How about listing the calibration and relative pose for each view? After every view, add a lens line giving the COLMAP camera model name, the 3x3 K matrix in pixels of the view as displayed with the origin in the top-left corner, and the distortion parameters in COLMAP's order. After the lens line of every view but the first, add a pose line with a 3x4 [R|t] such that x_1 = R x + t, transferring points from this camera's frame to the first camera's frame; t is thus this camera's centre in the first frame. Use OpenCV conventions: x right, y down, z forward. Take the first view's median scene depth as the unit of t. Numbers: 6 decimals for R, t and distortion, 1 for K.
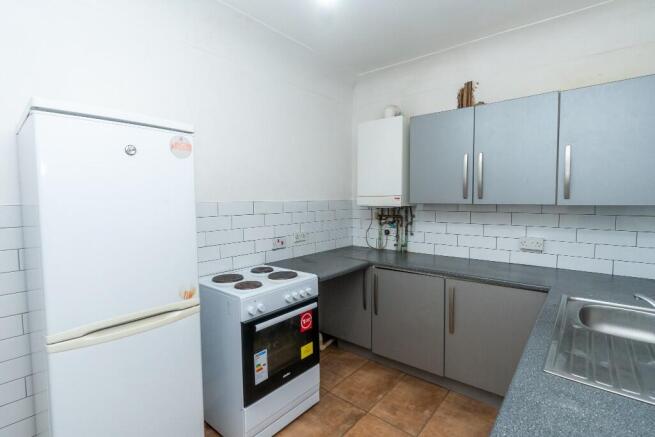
lens RADIAL K [[312.6, 0, 323.8], [0, 312.6, 223.7], [0, 0, 1]] dist [-0.000611, -0.000924]
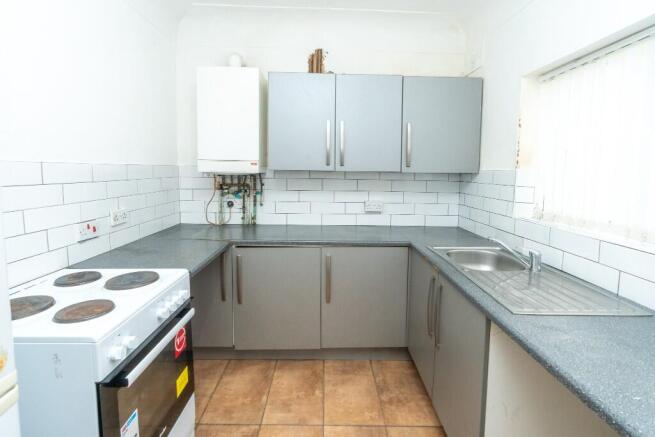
lens RADIAL K [[318.8, 0, 329.8], [0, 318.8, 199.4], [0, 0, 1]] dist [0.000548, 0.000007]
pose [[0.752810, -0.045391, 0.656671, -0.214042], [0.034405, 0.998969, 0.029610, -0.001595], [-0.657338, 0.000302, 0.753596, 0.223606]]
